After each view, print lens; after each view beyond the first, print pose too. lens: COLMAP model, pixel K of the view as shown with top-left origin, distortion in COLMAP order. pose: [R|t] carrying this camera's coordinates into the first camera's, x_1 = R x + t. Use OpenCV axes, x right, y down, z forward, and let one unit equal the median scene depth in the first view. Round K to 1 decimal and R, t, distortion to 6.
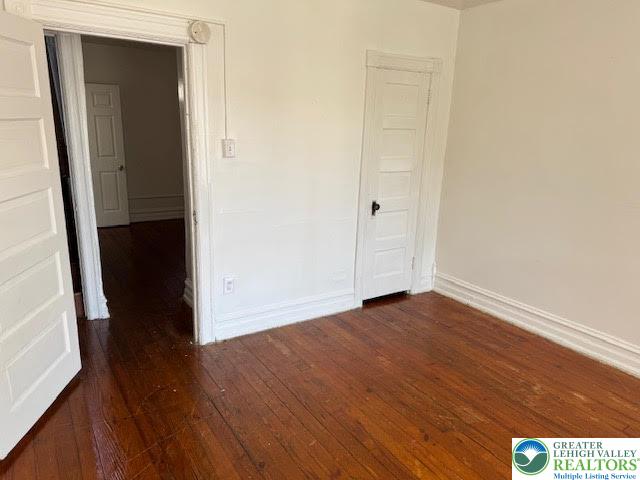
lens RADIAL K [[437.8, 0, 315.8], [0, 437.8, 244.1], [0, 0, 1]] dist [0.081118, -0.139857]
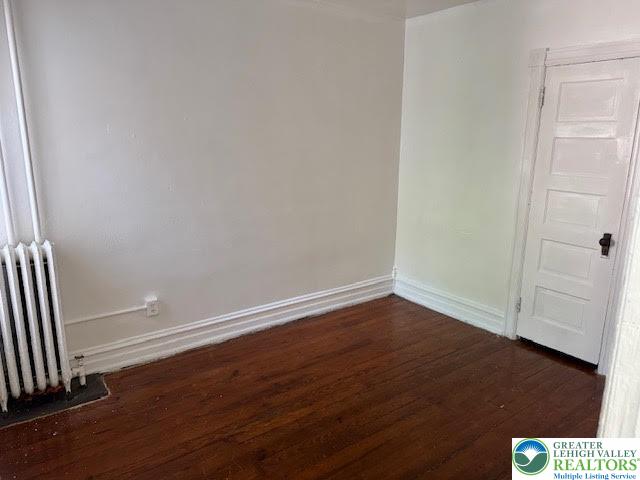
lens RADIAL K [[437.8, 0, 315.8], [0, 437.8, 244.1], [0, 0, 1]] dist [0.081118, -0.139857]
pose [[0.030336, 0.206296, -0.978019, 0.887814], [-0.267208, 0.944532, 0.190944, -0.097961], [0.963161, 0.255542, 0.083777, 0.487413]]
